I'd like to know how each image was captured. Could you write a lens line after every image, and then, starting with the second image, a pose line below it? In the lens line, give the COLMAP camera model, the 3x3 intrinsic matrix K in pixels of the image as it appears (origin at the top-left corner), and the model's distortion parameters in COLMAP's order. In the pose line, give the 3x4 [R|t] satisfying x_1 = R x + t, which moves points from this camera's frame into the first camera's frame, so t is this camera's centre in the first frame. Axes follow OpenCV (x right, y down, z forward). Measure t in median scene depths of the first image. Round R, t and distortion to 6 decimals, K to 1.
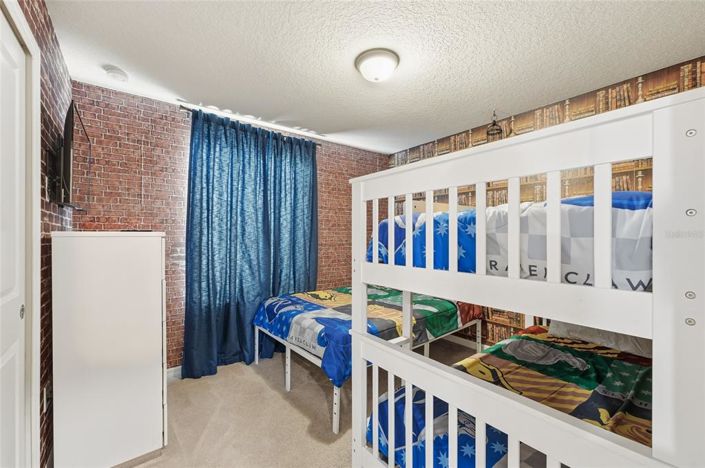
lens RADIAL K [[289.1, 0, 355.2], [0, 289.1, 236.1], [0, 0, 1]] dist [0.012688, -0.000130]
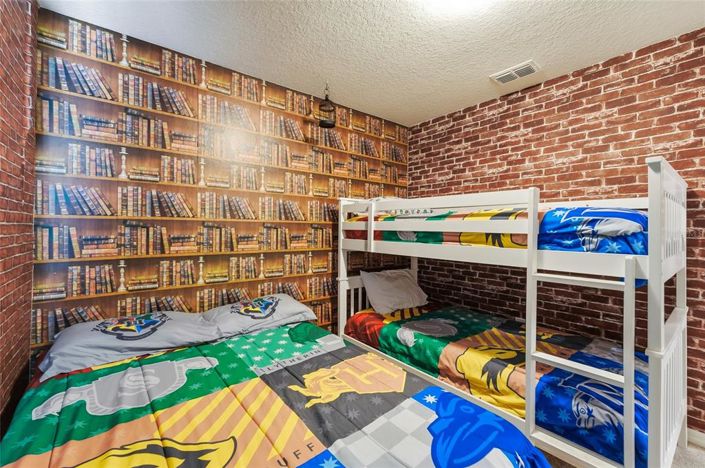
lens RADIAL K [[289.1, 0, 355.1], [0, 289.1, 237.0], [0, 0, 1]] dist [0.012688, -0.000130]
pose [[-0.015576, 0.005884, 0.999861, -0.446684], [-0.002977, 0.999978, -0.005931, 0.047884], [-0.999874, -0.003069, -0.015558, 1.154119]]
